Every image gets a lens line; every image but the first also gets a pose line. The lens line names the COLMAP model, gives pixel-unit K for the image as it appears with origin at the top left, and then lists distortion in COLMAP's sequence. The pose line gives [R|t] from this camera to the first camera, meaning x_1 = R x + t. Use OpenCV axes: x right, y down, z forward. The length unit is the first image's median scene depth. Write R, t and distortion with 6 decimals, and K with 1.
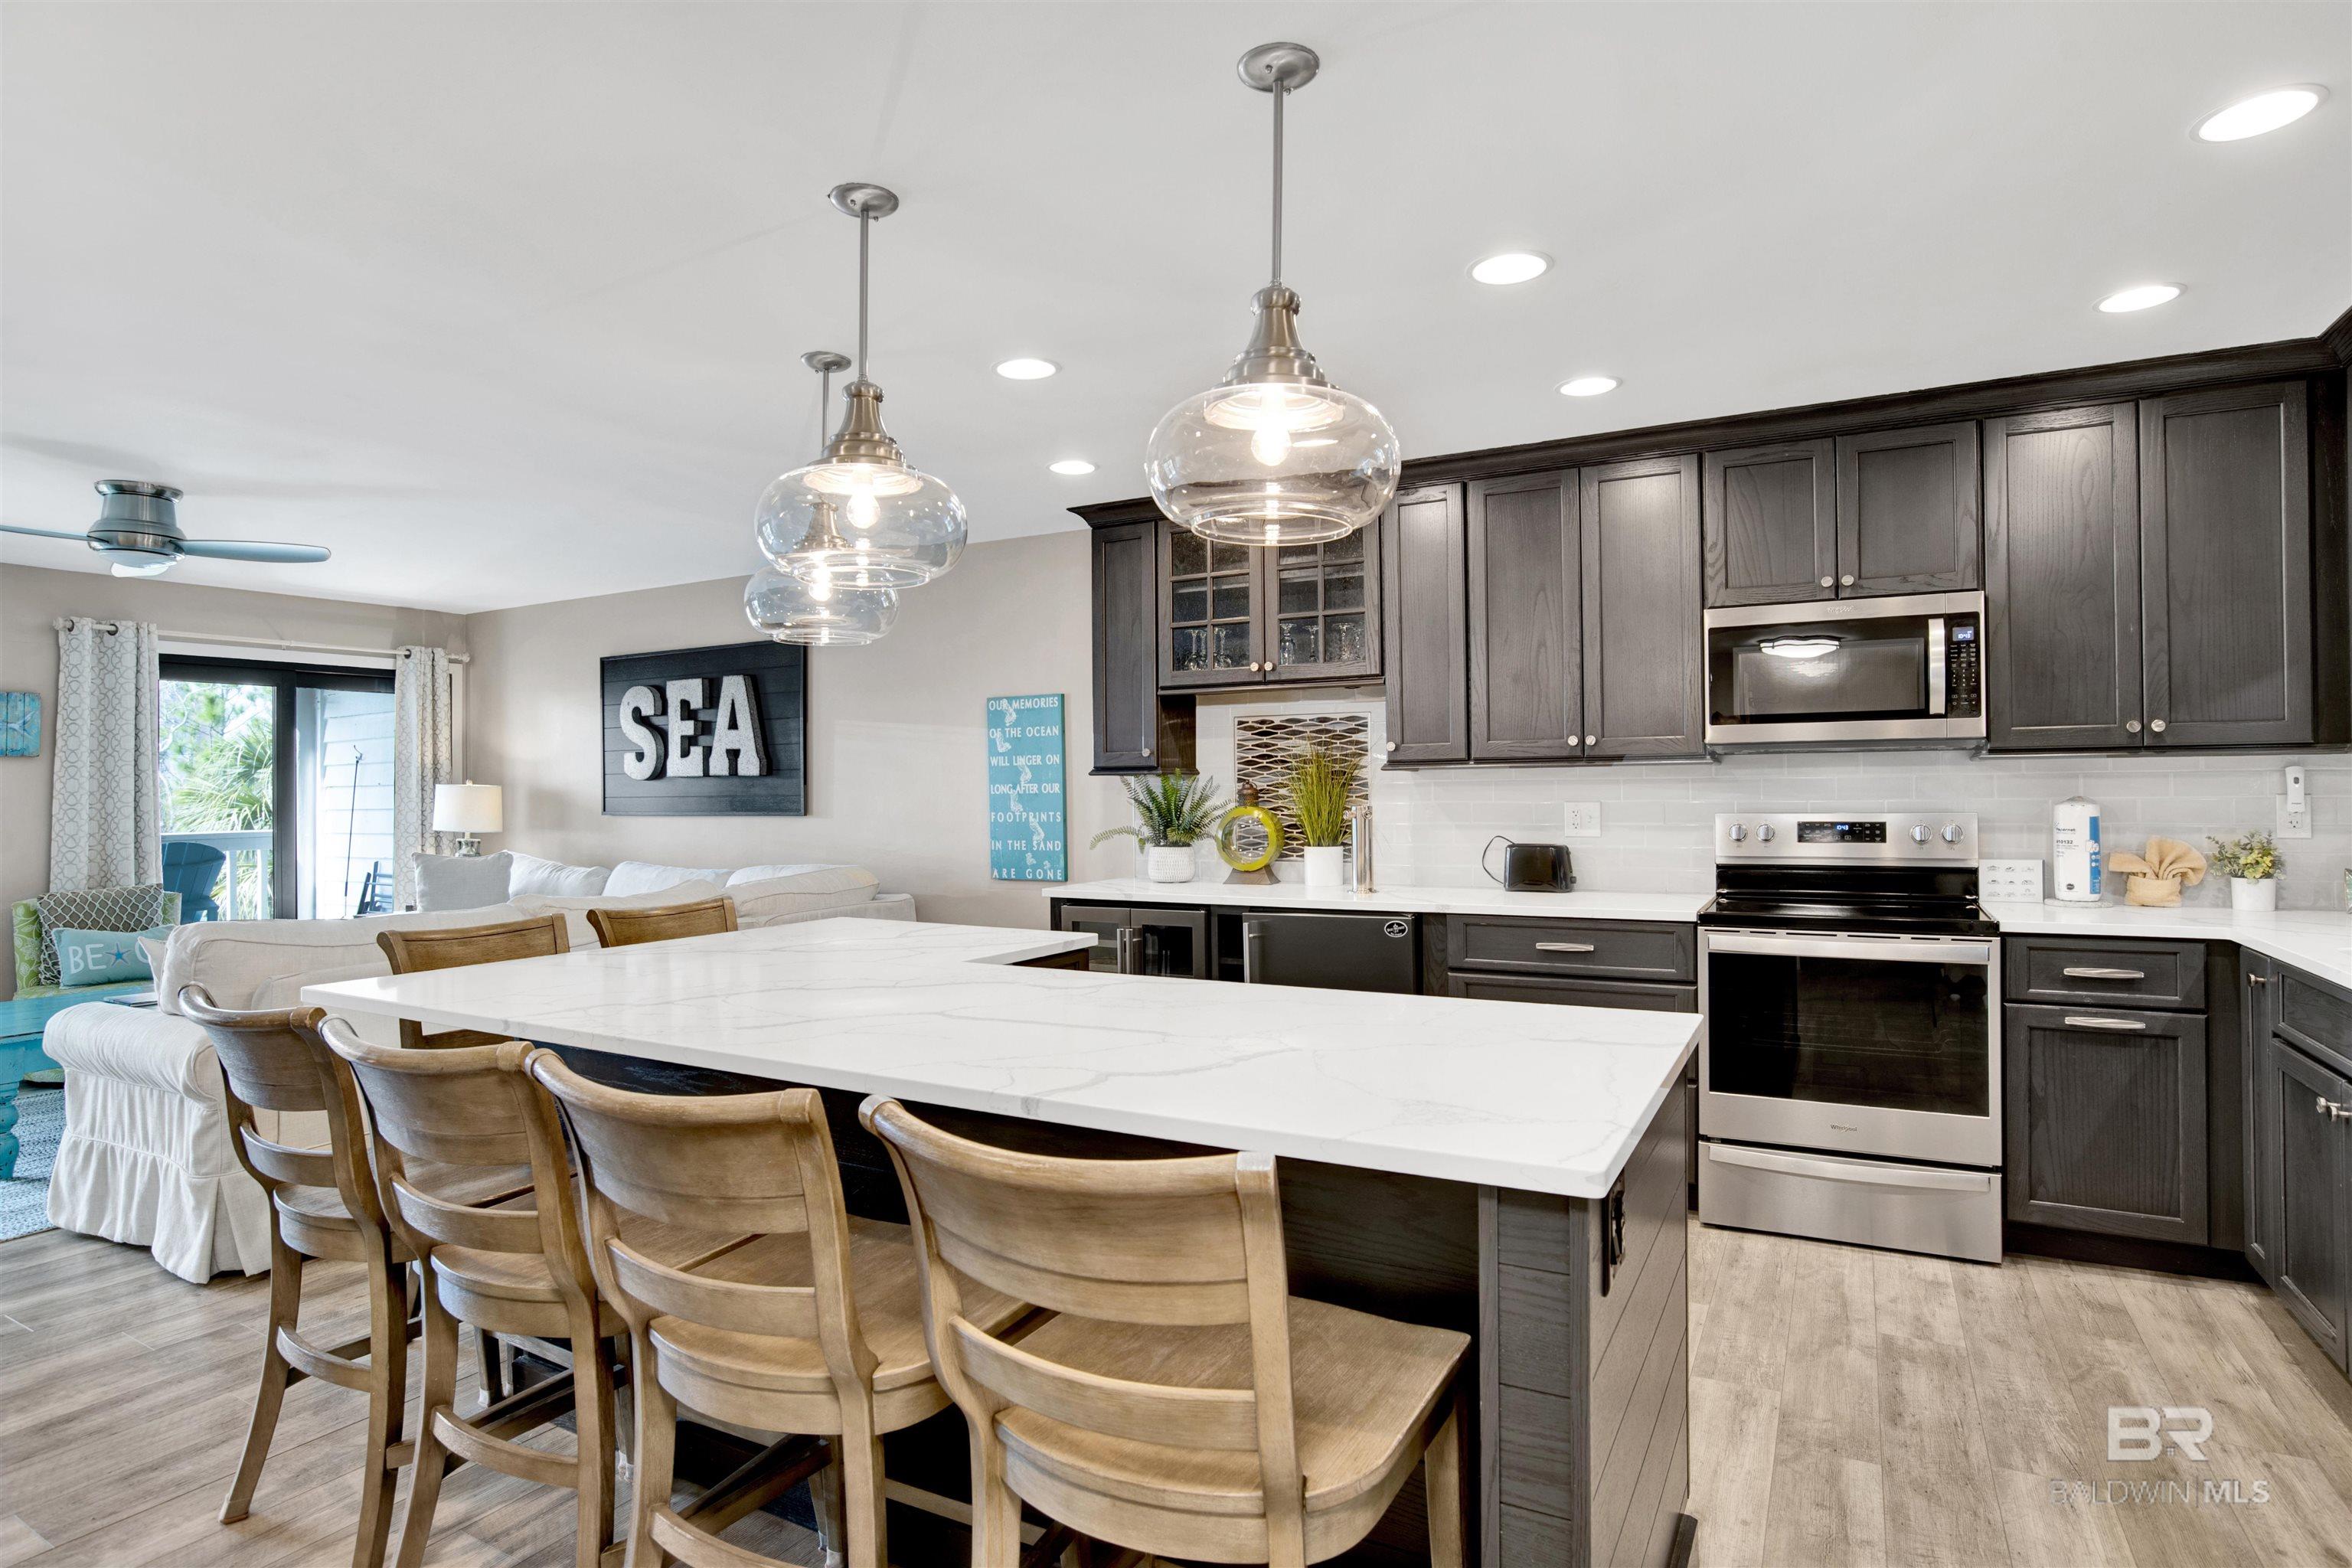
lens RADIAL K [[1242.9, 0, 1197.5], [0, 1242.9, 785.7], [0, 0, 1]] dist [-0.067492, 0.023801]
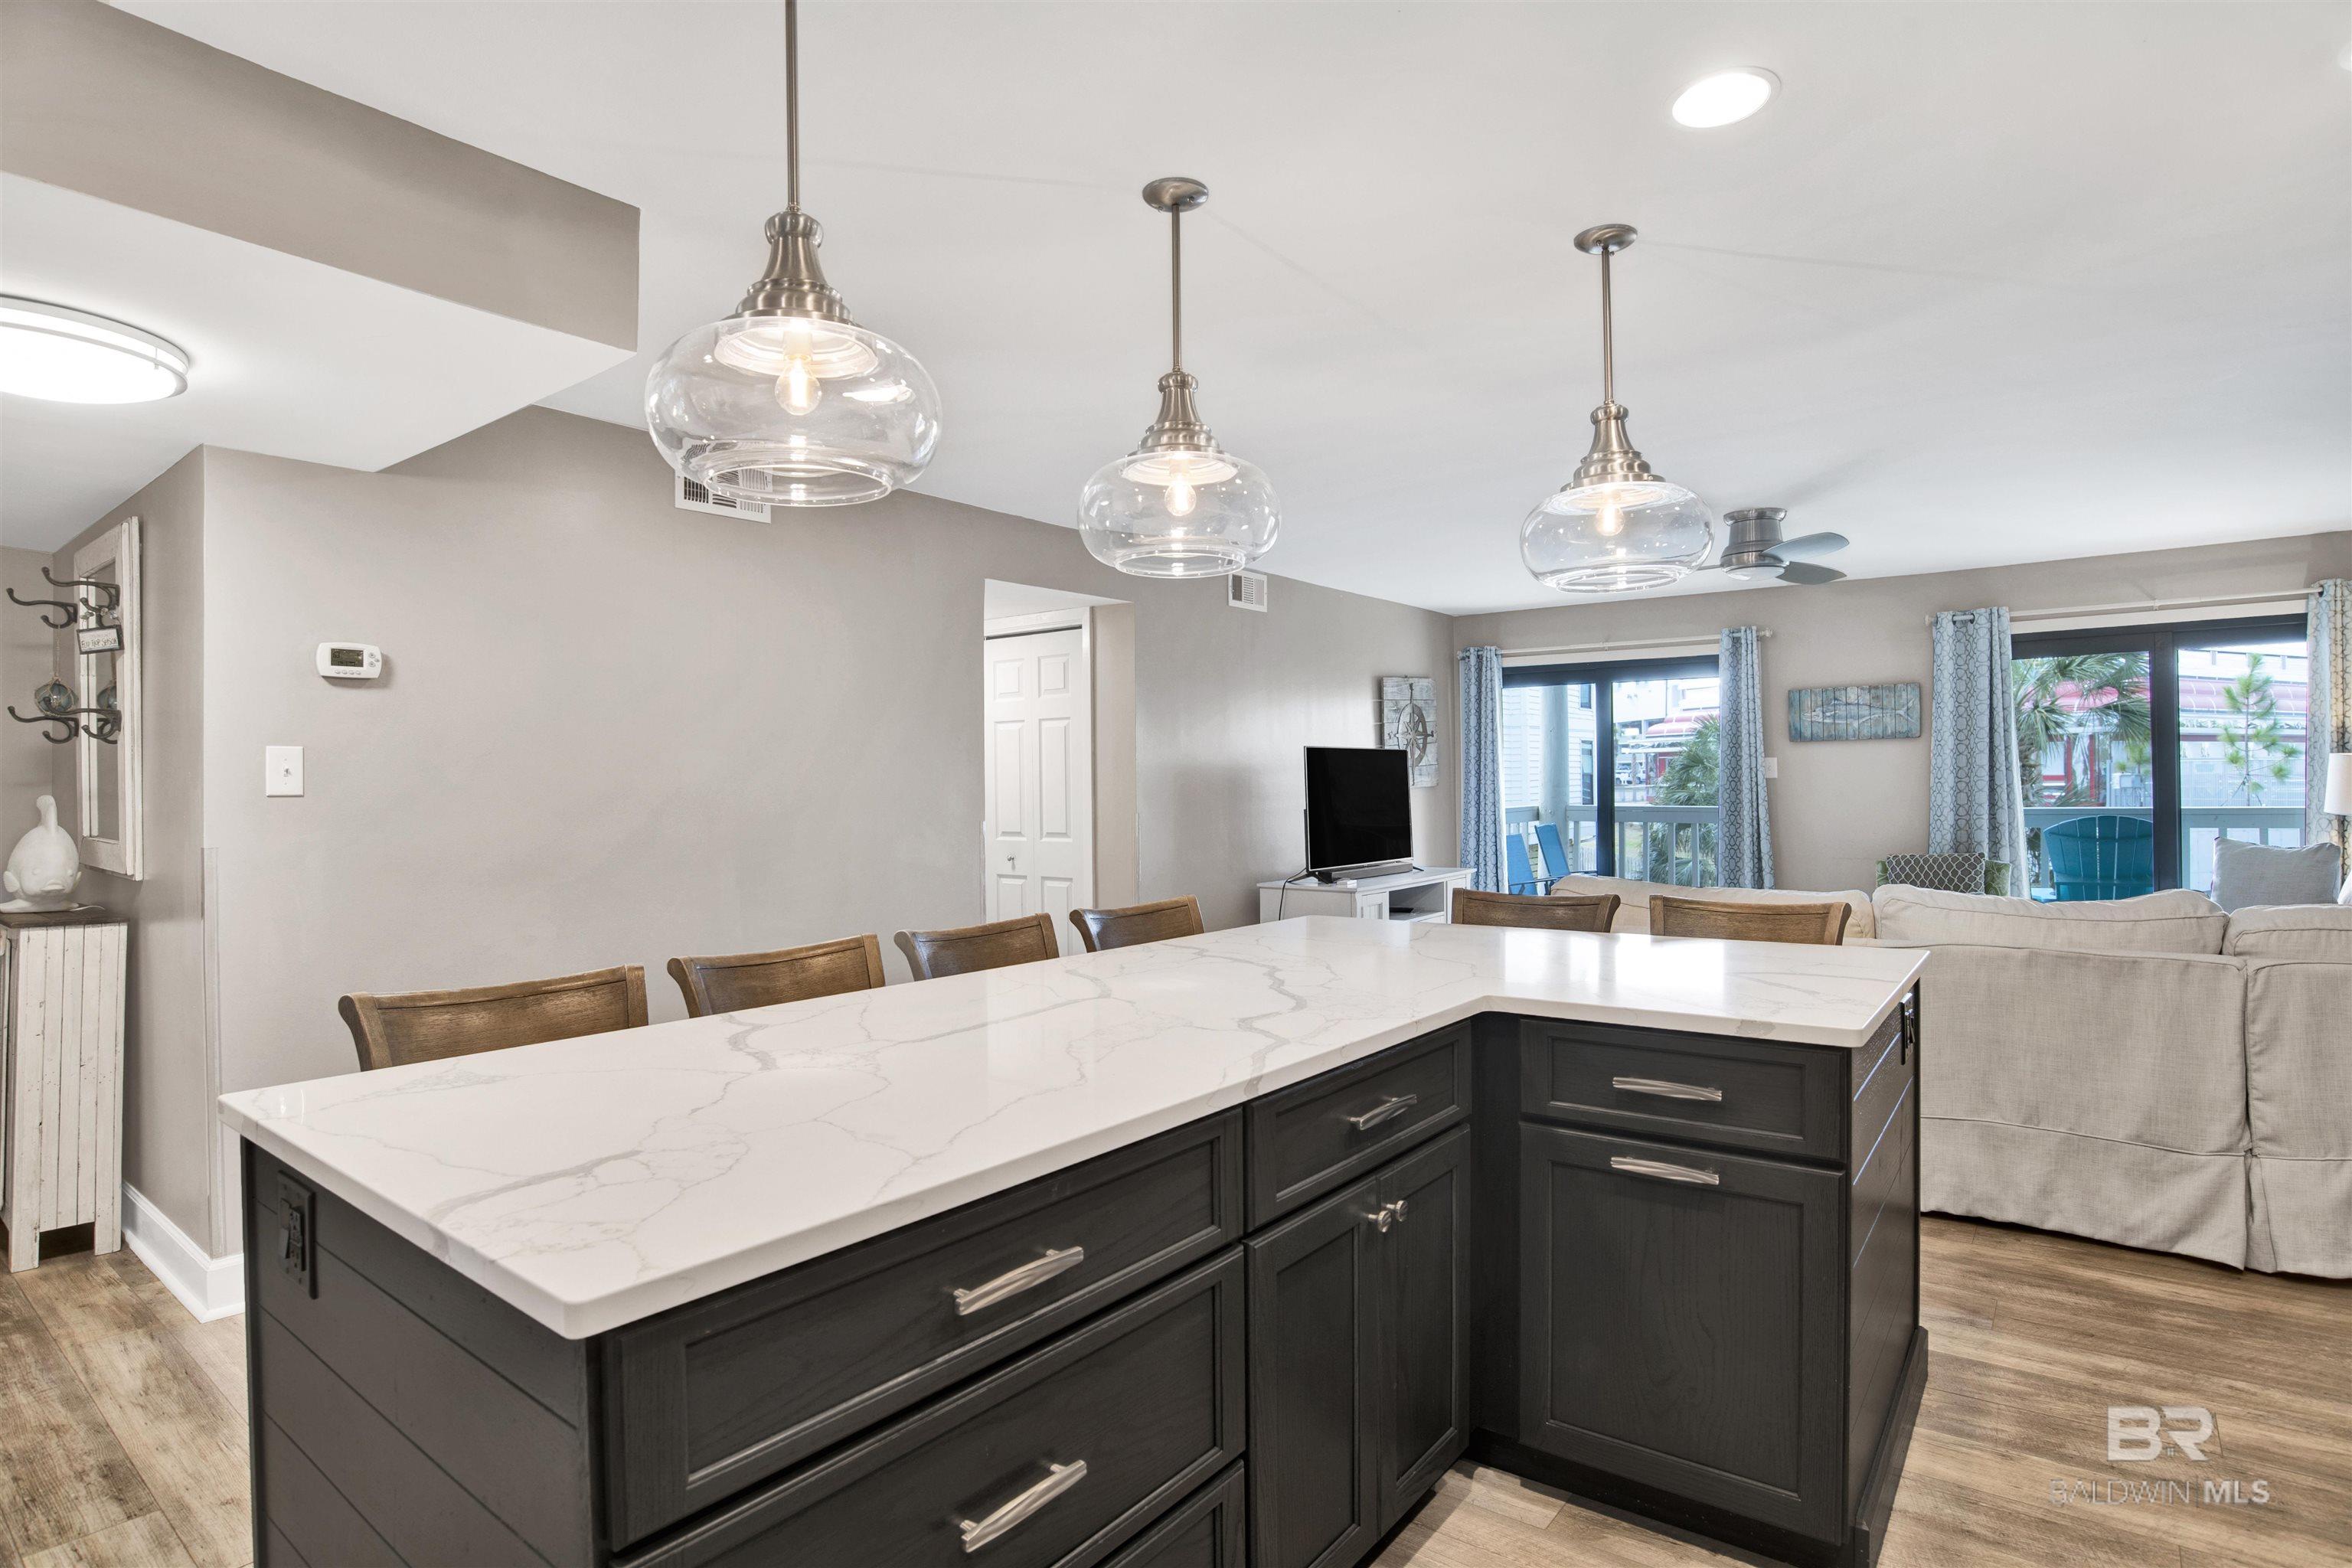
lens RADIAL K [[1229.9, 0, 1191.7], [0, 1229.9, 774.2], [0, 0, 1]] dist [-0.067167, 0.025096]
pose [[-0.142619, 0.000160, -0.989778, 0.305339], [0.016369, 0.999864, -0.002197, 0.003304], [0.989642, -0.016514, -0.142602, 0.475364]]
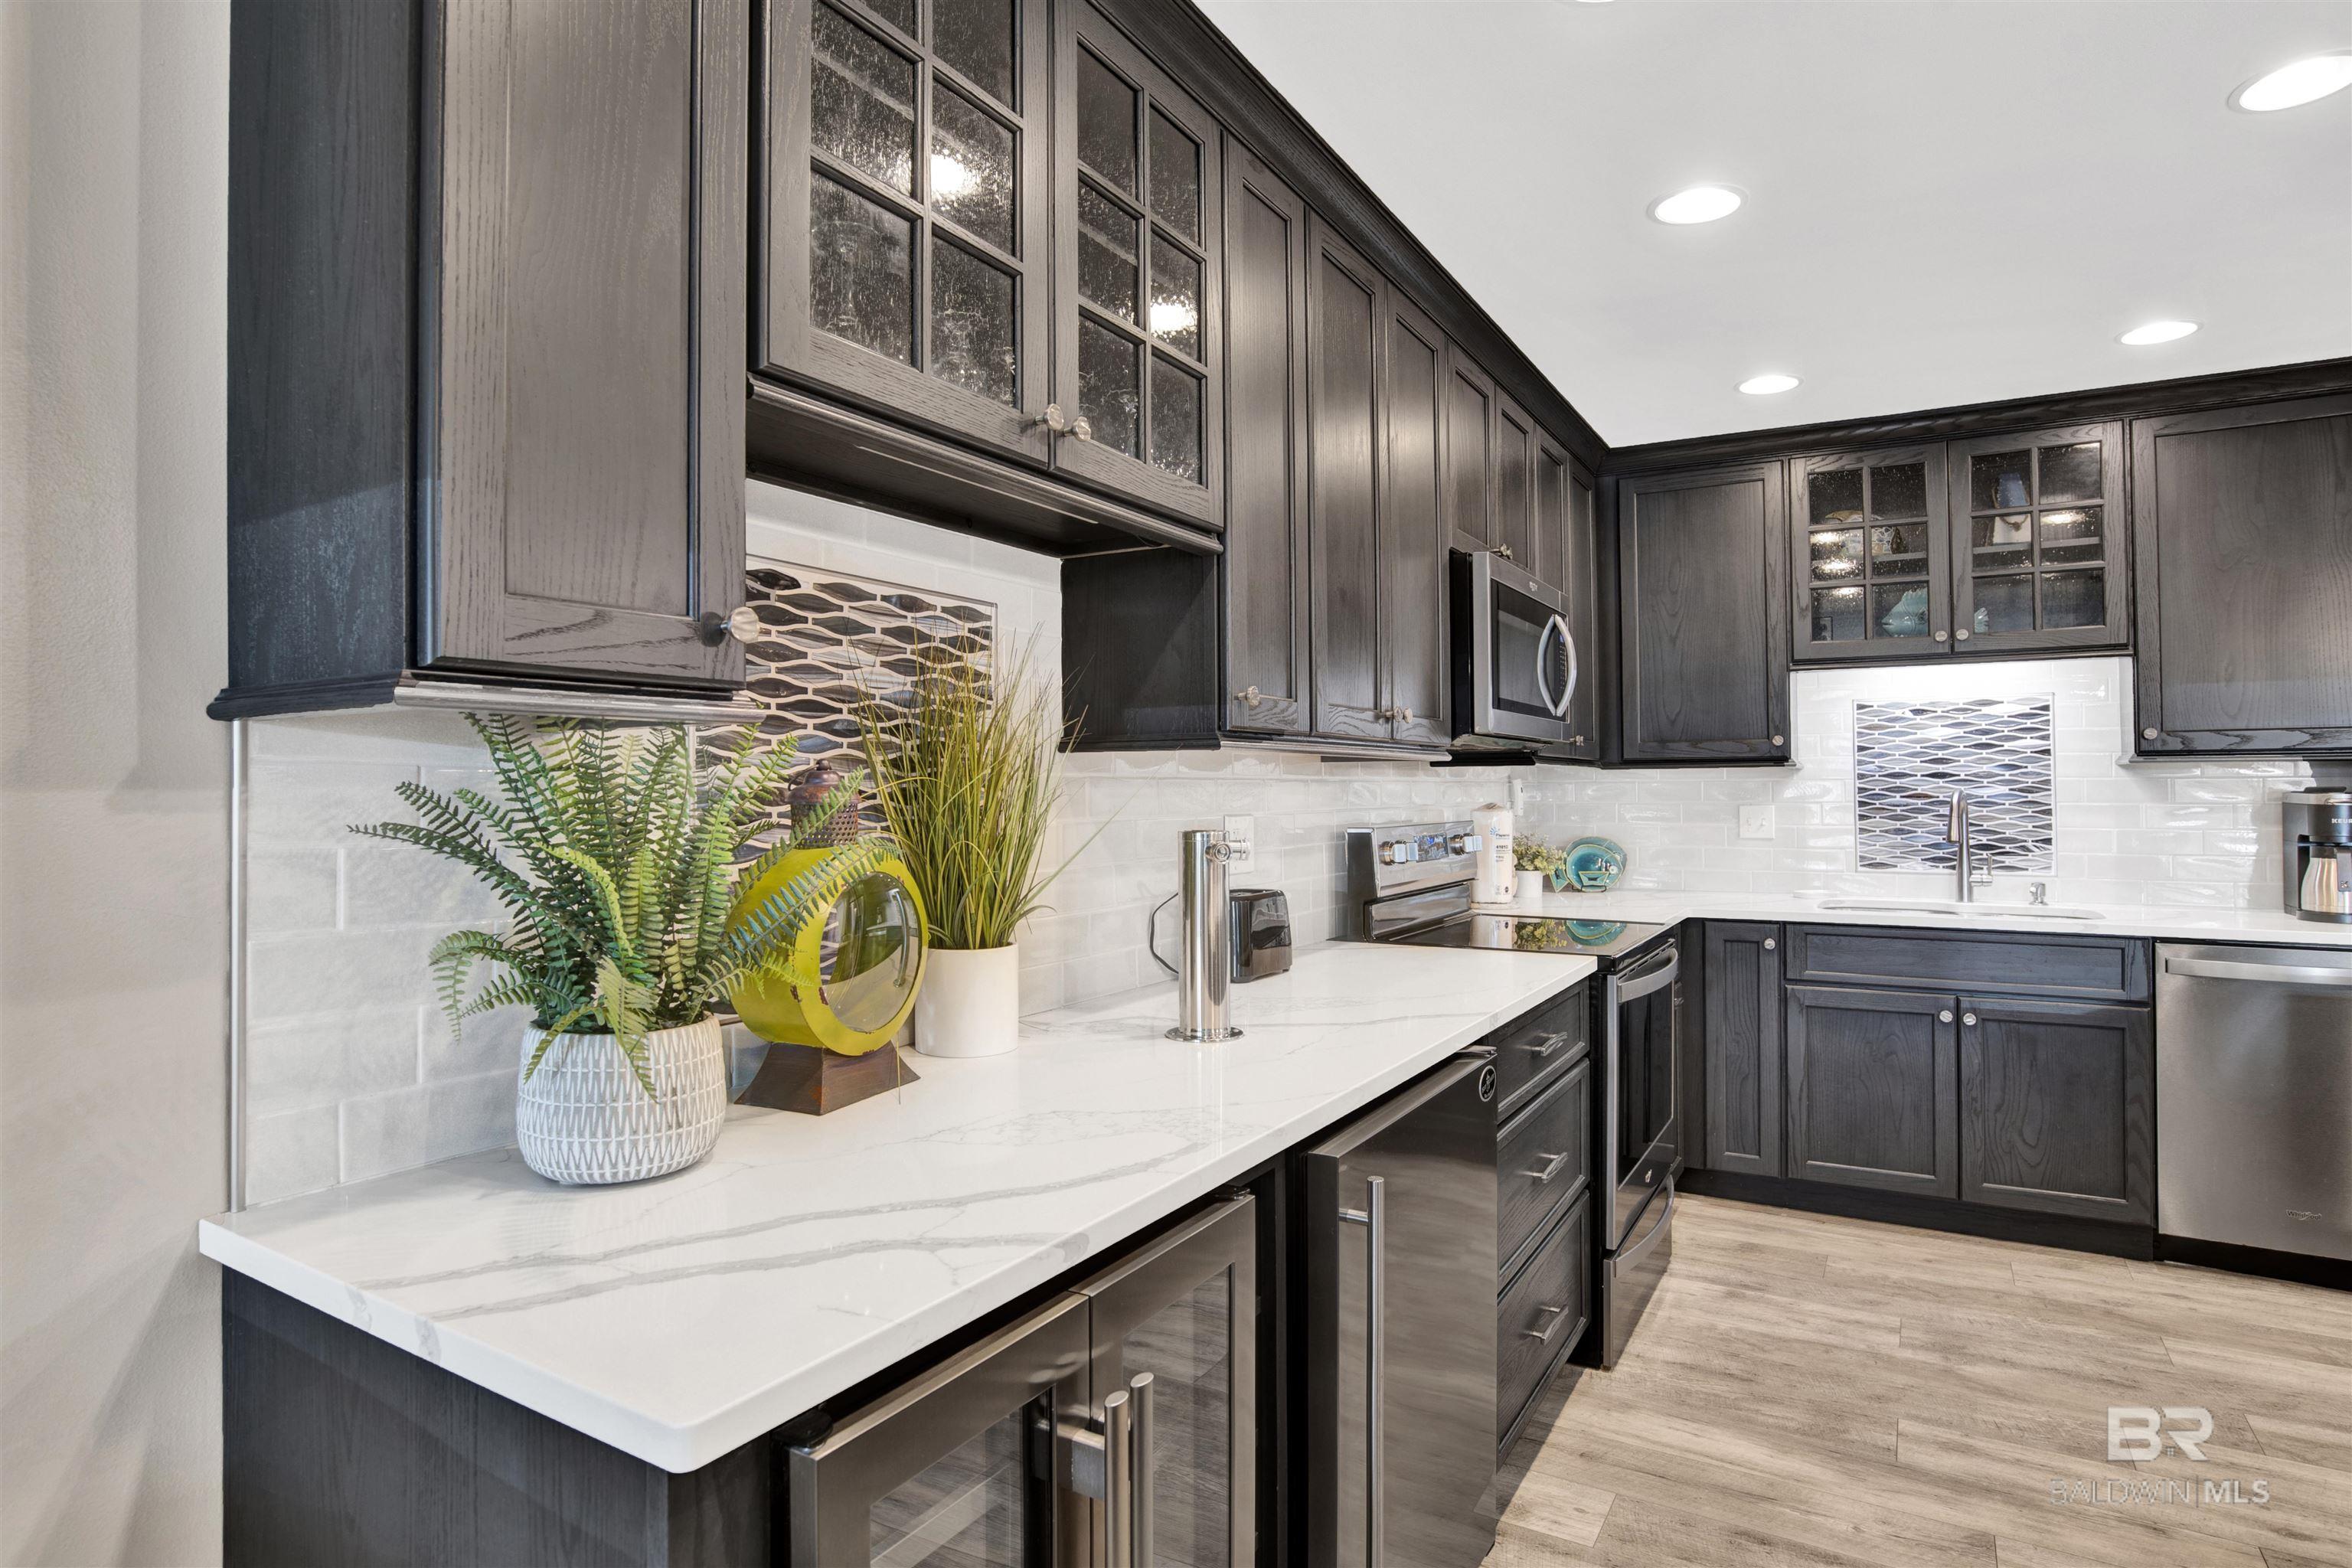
lens RADIAL K [[1244.9, 0, 1181.1], [0, 1244.9, 775.5], [0, 0, 1]] dist [-0.087292, 0.041412]
pose [[0.040832, 0.016776, 0.999025, -0.229656], [-0.008407, 0.999829, -0.016445, 0.003013], [-0.999131, -0.007727, 0.040966, 0.792805]]
